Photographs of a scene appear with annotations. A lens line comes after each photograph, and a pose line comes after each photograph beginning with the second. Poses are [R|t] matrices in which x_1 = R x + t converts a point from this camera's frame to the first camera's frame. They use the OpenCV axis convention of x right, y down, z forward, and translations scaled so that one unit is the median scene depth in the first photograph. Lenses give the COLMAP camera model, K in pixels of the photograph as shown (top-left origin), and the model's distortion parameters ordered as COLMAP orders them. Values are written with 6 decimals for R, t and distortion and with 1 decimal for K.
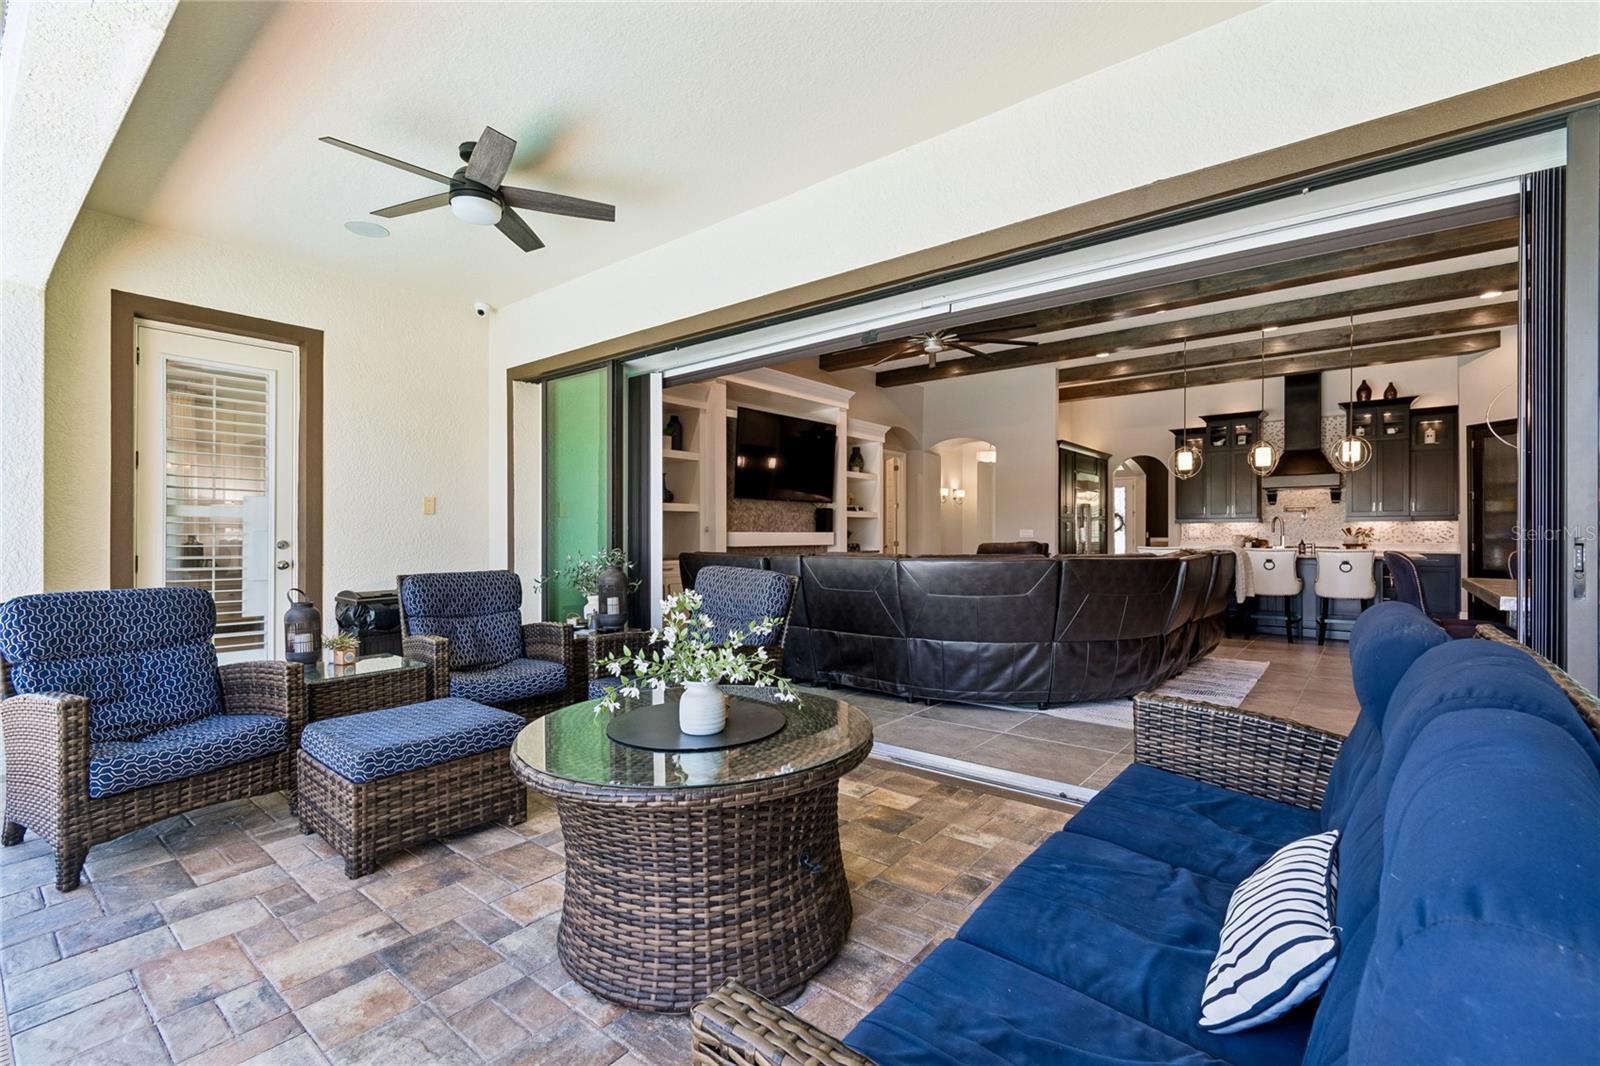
lens RADIAL K [[711.6, 0, 809.2], [0, 711.6, 535.7], [0, 0, 1]] dist [0.001892, -0.001103]
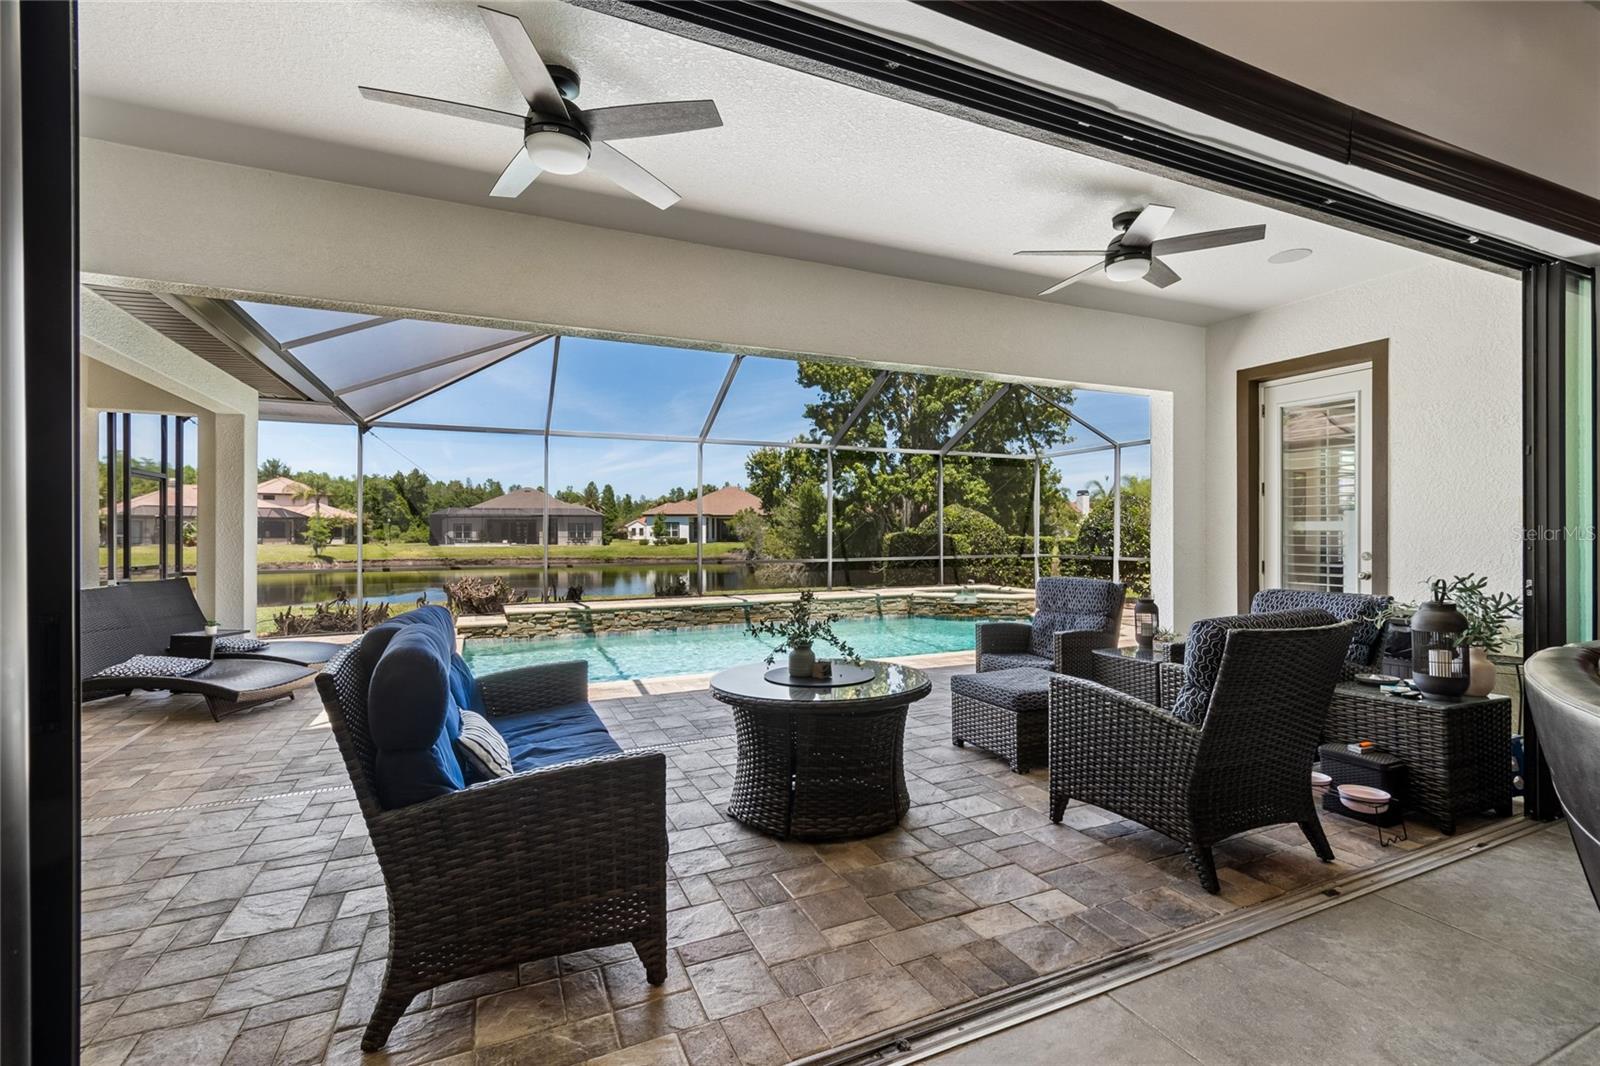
lens RADIAL K [[711.6, 0, 797.6], [0, 711.6, 531.1], [0, 0, 1]] dist [0.001892, -0.001103]
pose [[-0.455329, -0.000640, -0.890323, 0.289307], [0.003645, 0.999990, -0.002583, -0.012761], [0.890316, -0.004421, -0.455322, 0.382270]]
